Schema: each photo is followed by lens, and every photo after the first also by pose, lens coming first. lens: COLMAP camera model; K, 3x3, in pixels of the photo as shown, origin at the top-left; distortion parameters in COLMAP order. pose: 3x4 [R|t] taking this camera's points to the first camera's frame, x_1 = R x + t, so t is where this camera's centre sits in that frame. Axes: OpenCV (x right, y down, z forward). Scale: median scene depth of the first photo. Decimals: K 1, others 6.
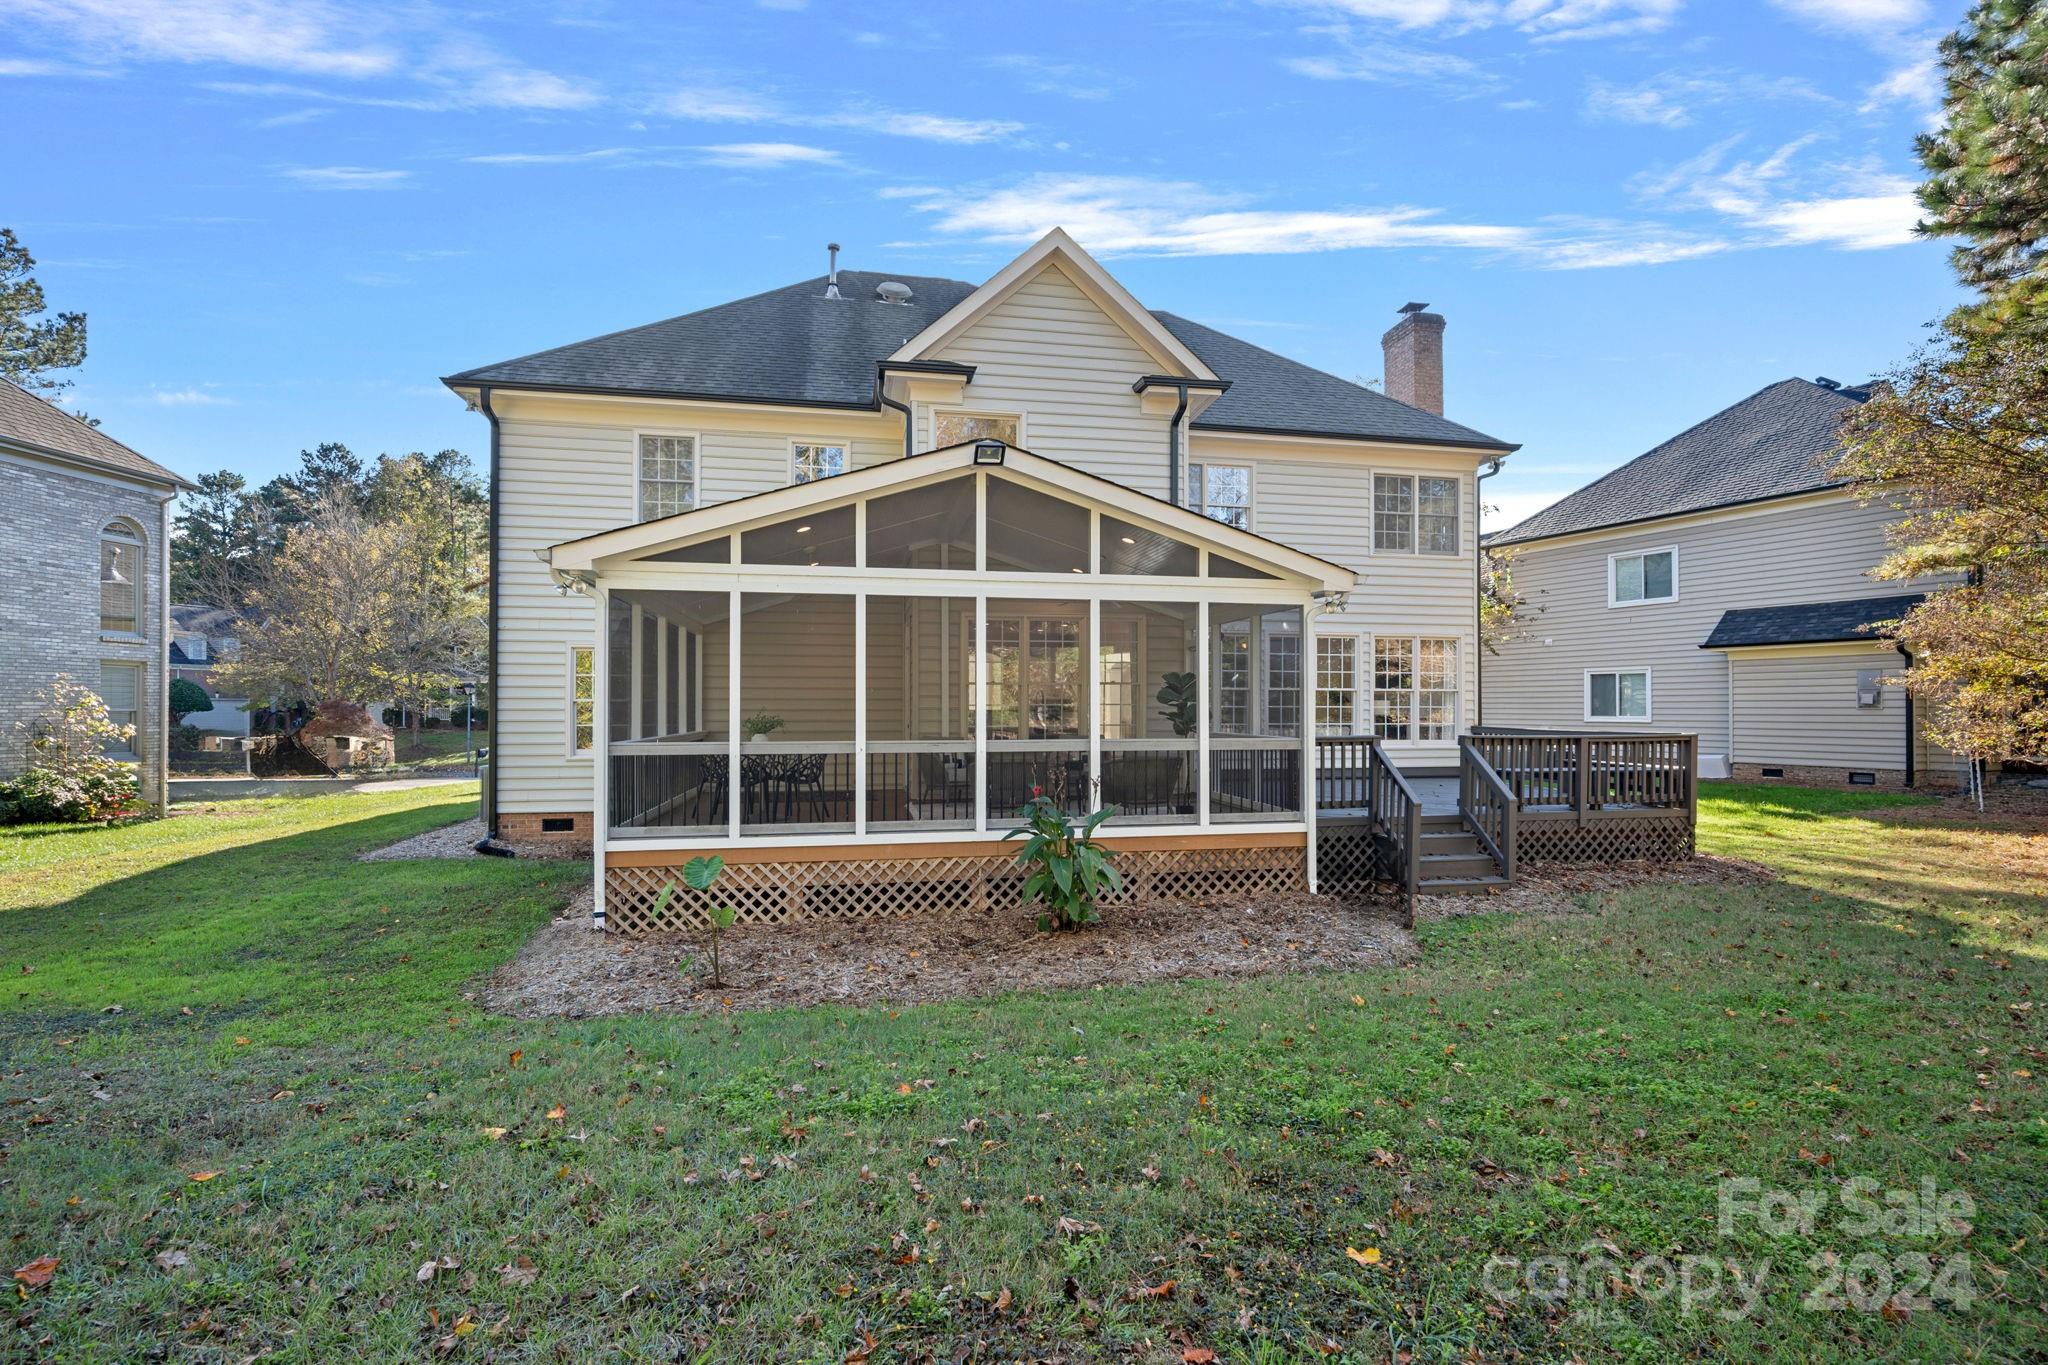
lens RADIAL K [[939.6, 0, 1018.7], [0, 939.6, 694.6], [0, 0, 1]] dist [-0.005902, 0.001704]
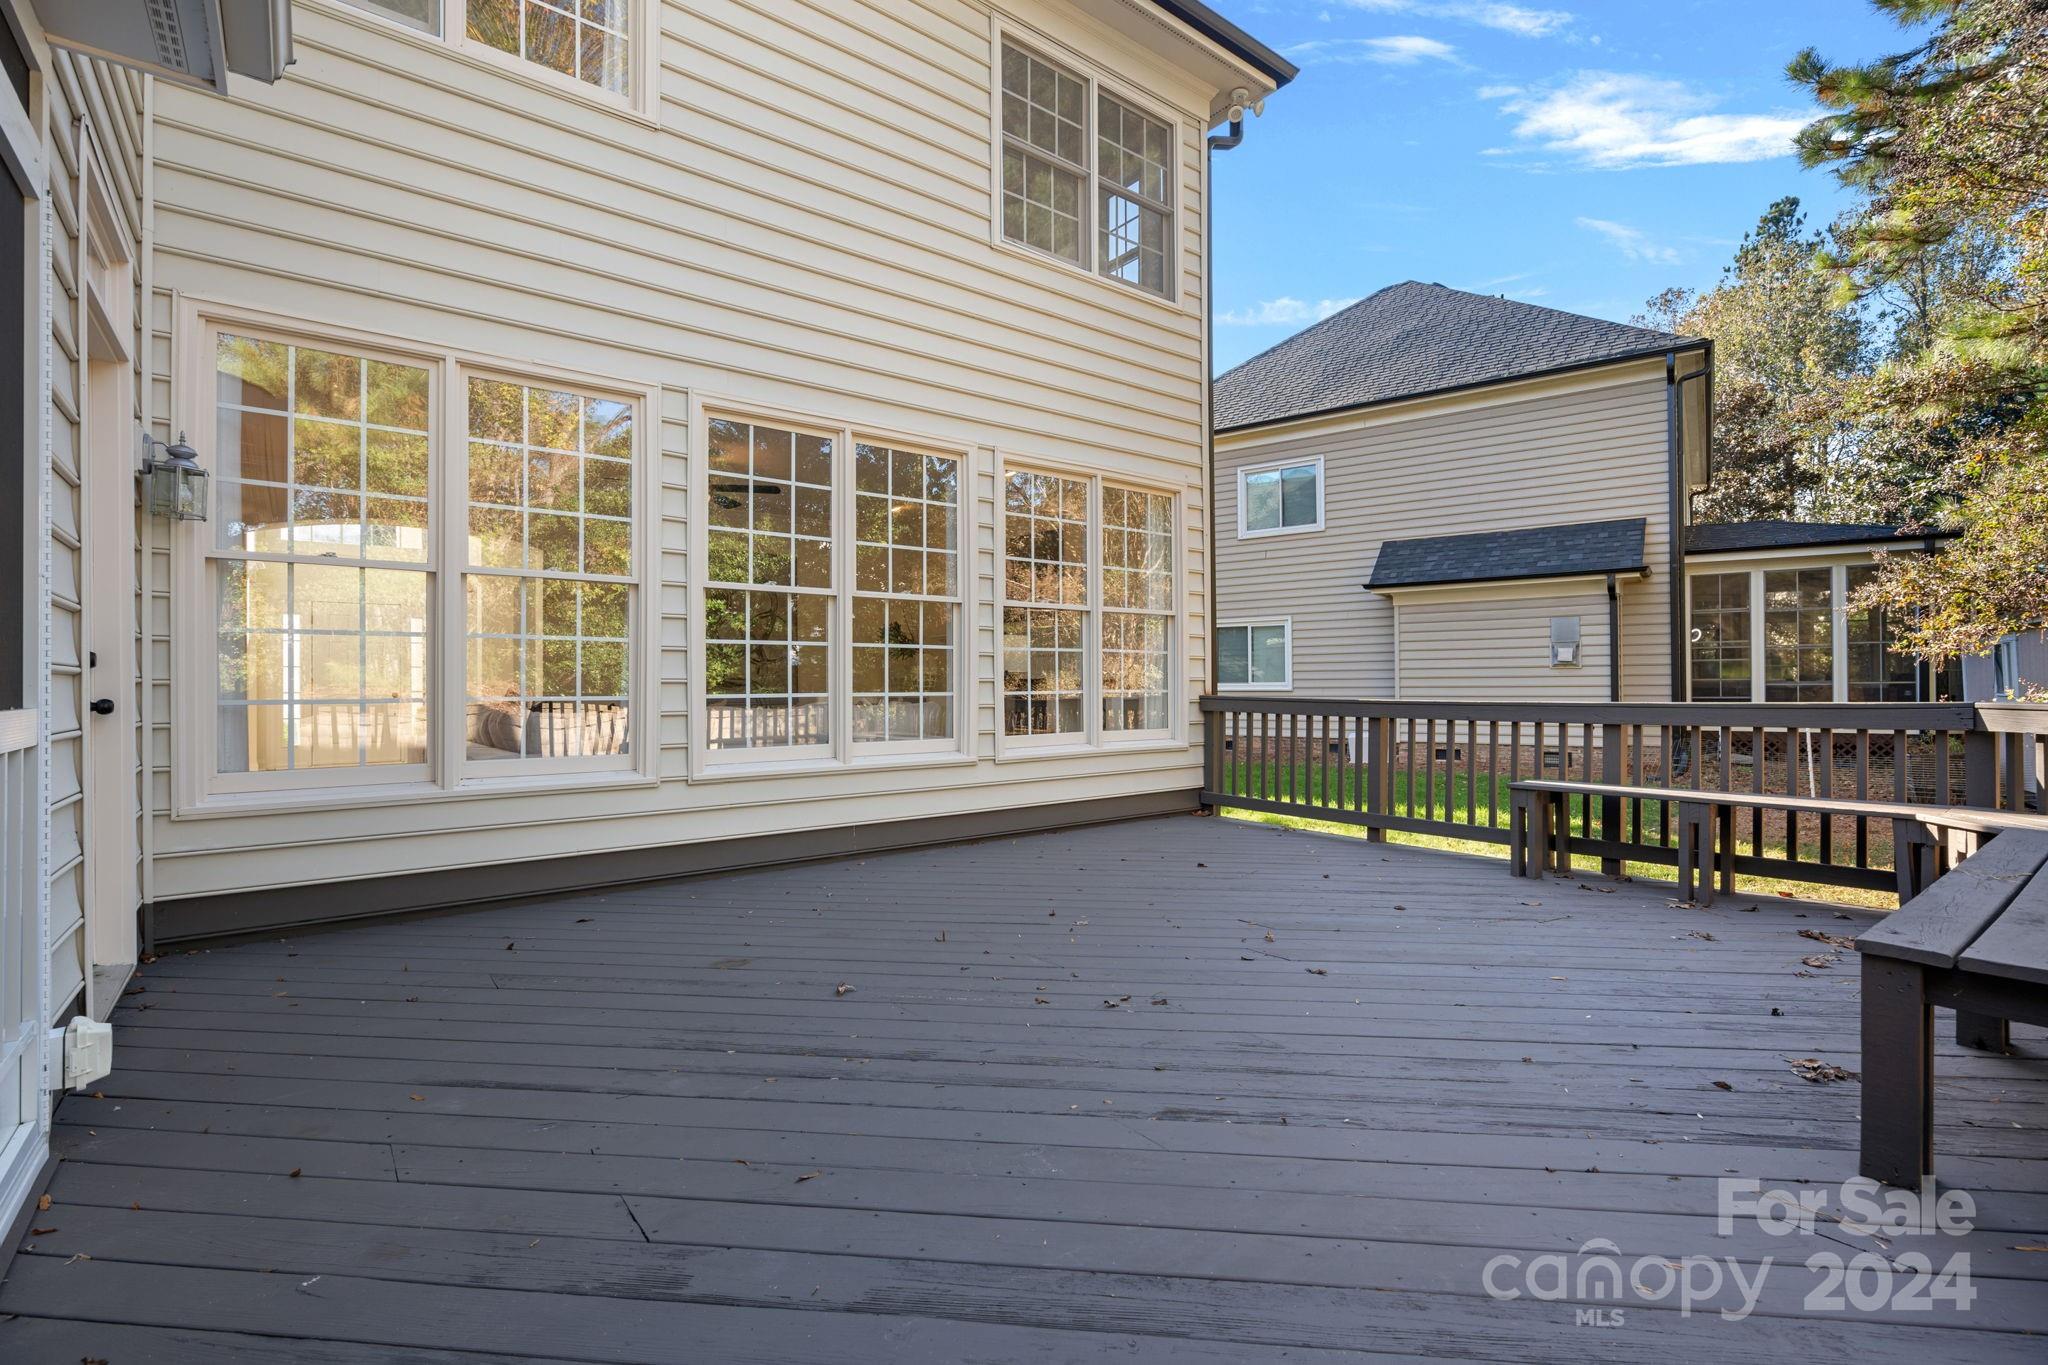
lens RADIAL K [[939.6, 0, 1028.0], [0, 939.6, 670.0], [0, 0, 1]] dist [-0.005902, 0.001704]
pose [[0.886658, 0.000195, 0.462426, 0.210952], [0.000886, 0.999997, -0.002119, 0.022593], [-0.462426, 0.002288, 0.886655, 0.655489]]
